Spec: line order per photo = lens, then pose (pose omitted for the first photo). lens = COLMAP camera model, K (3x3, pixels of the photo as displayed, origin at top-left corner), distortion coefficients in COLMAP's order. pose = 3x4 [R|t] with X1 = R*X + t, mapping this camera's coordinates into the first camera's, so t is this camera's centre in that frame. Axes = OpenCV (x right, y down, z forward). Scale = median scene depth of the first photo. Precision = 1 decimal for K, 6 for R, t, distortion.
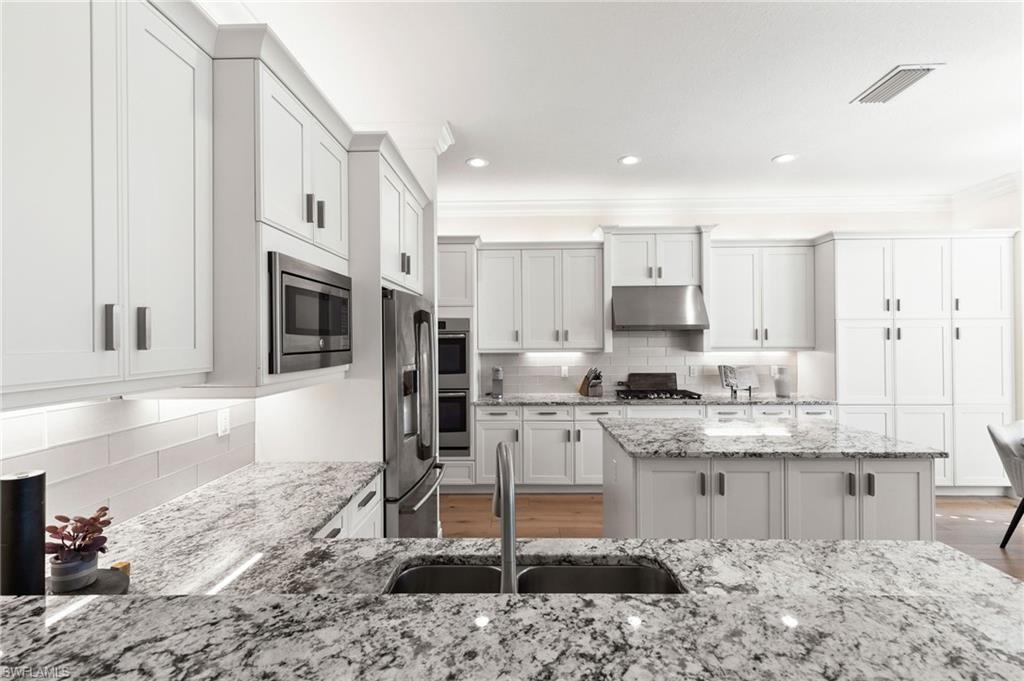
lens RADIAL K [[463.0, 0, 513.2], [0, 463.0, 338.2], [0, 0, 1]] dist [0.005824, -0.001514]
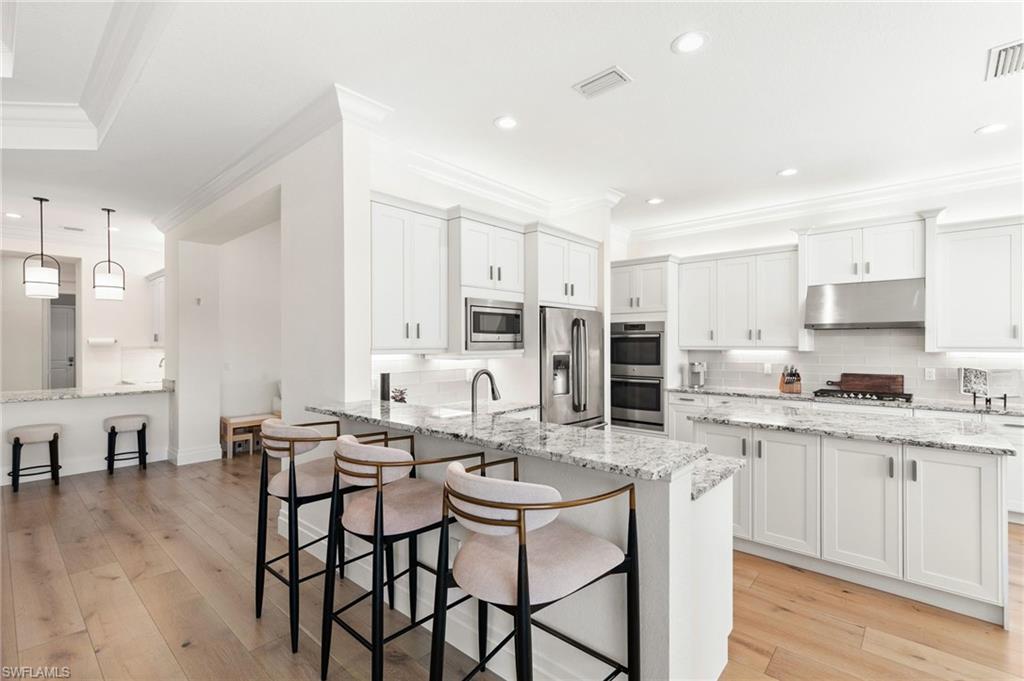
lens RADIAL K [[463.0, 0, 509.8], [0, 463.0, 342.8], [0, 0, 1]] dist [0.005824, -0.001514]
pose [[0.757841, 0.004312, -0.652425, 0.406827], [-0.002076, 0.999989, 0.004198, 0.011106], [0.652436, -0.001827, 0.757842, -0.217301]]
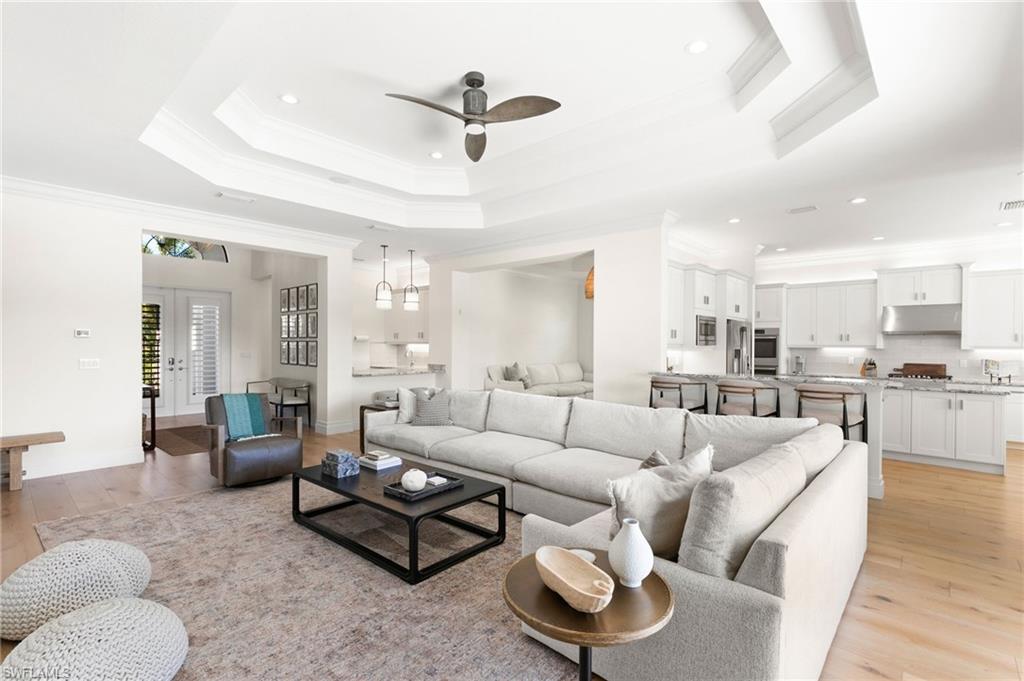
lens RADIAL K [[463.0, 0, 515.6], [0, 463.0, 345.1], [0, 0, 1]] dist [0.005824, -0.001514]
pose [[0.750723, 0.015807, -0.660428, 0.339310], [-0.011826, 0.999875, 0.010489, 0.018910], [0.660512, -0.000064, 0.750816, -1.082278]]
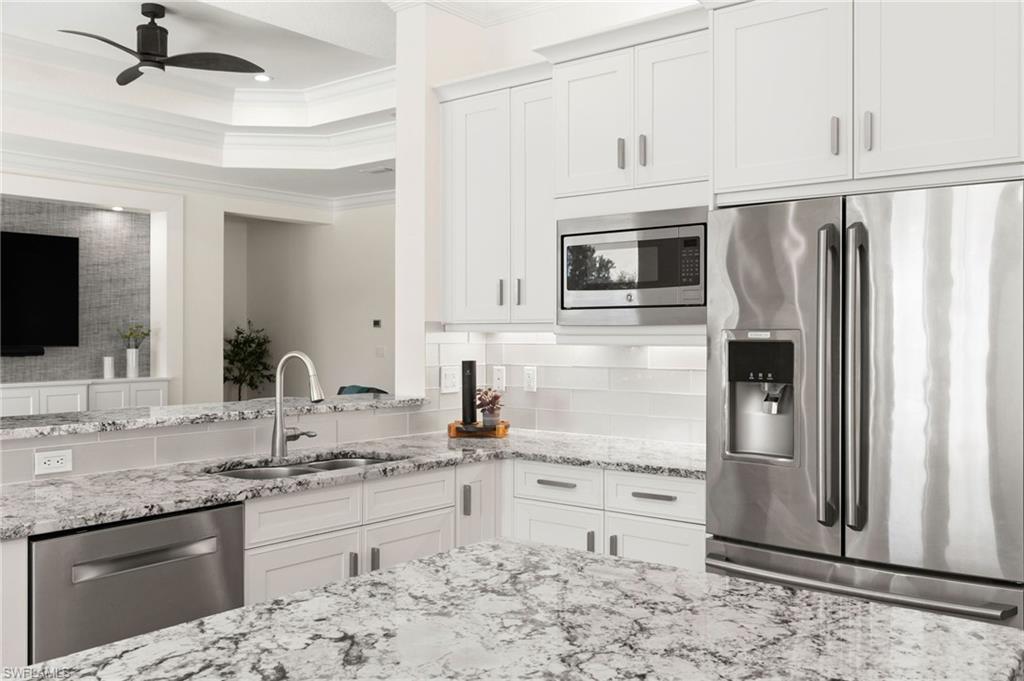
lens RADIAL K [[912.1, 0, 507.2], [0, 912.1, 334.6], [0, 0, 1]] dist [0.014947, 0.012088]
pose [[-0.617137, 0.009136, -0.786802, 0.482361], [0.005765, 0.999958, 0.007090, 0.029858], [0.786834, -0.000160, -0.617164, 0.812663]]
